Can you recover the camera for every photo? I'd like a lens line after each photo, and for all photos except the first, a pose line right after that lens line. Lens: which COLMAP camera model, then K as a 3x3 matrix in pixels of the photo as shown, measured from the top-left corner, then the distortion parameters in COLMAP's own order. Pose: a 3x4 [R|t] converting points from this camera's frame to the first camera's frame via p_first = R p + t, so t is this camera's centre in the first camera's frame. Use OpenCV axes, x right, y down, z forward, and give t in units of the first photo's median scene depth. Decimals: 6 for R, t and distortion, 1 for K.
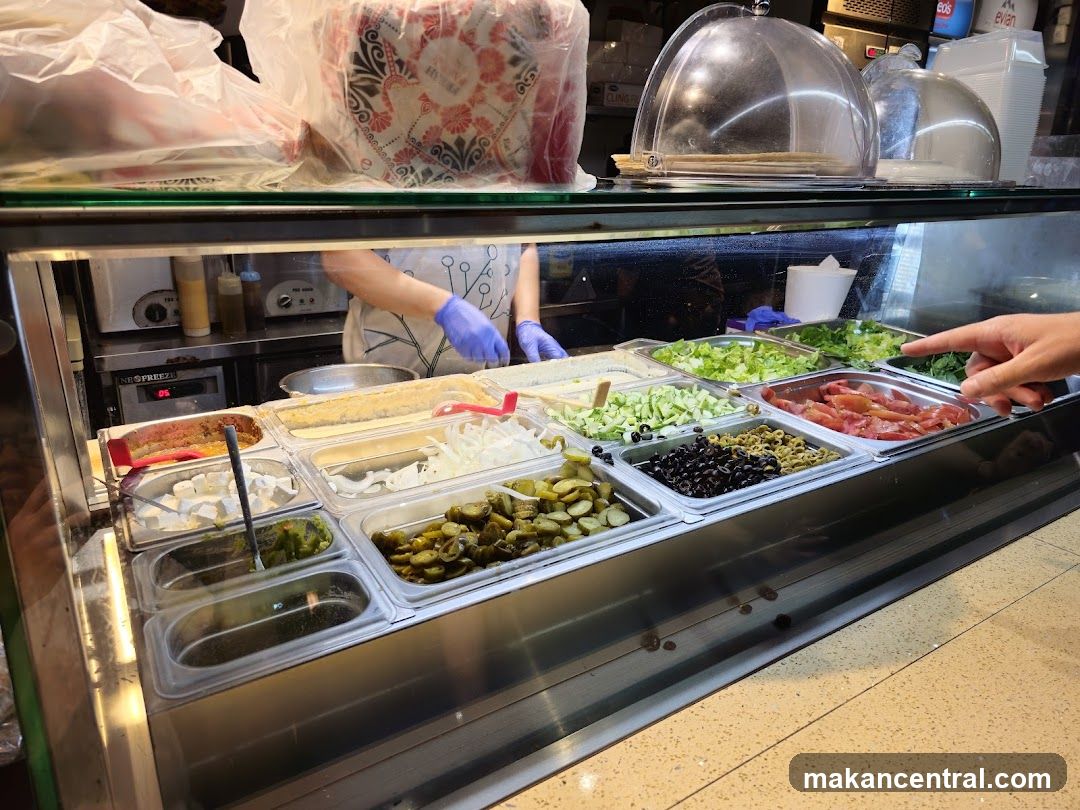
lens RADIAL K [[776.1, 0, 540.0], [0, 776.1, 405.0], [0, 0, 1]] dist [0.005397, 0.001614]
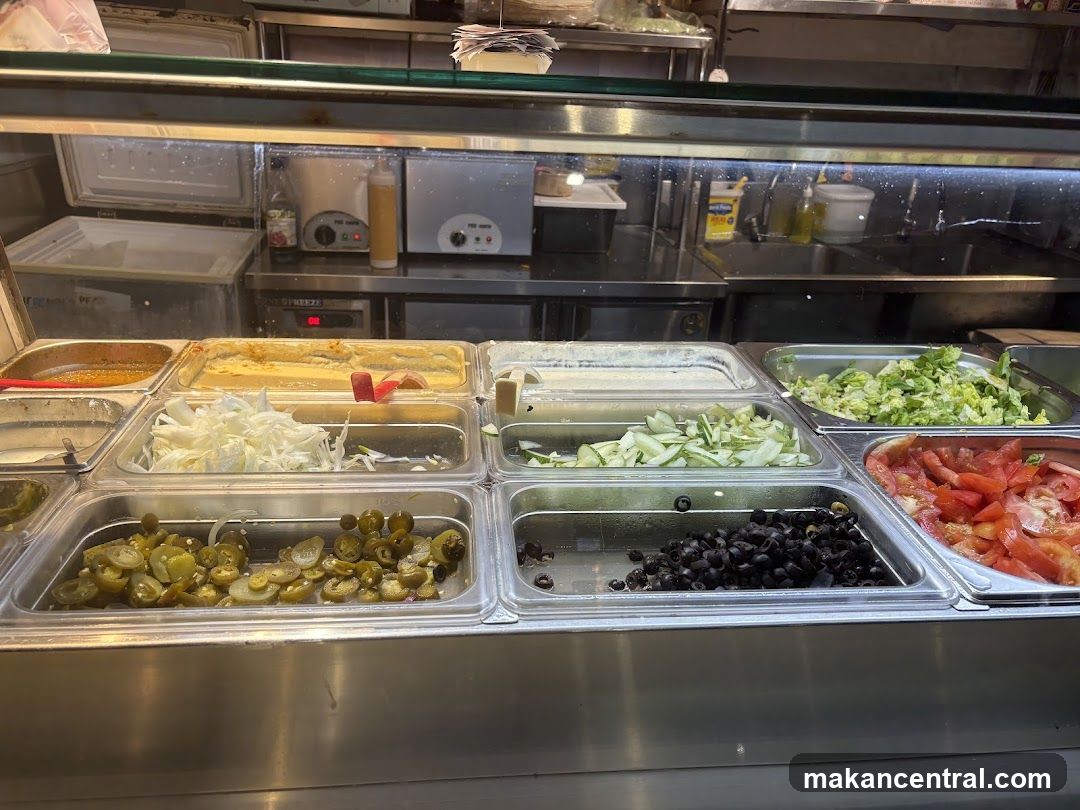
lens RADIAL K [[850.4, 0, 540.0], [0, 850.4, 405.0], [0, 0, 1]] dist [0.148525, 0.003388]
pose [[0.886112, 0.174584, -0.429332, 0.221214], [-0.159061, 0.984632, 0.072101, -0.032830], [0.435322, 0.004400, 0.900264, 0.175295]]
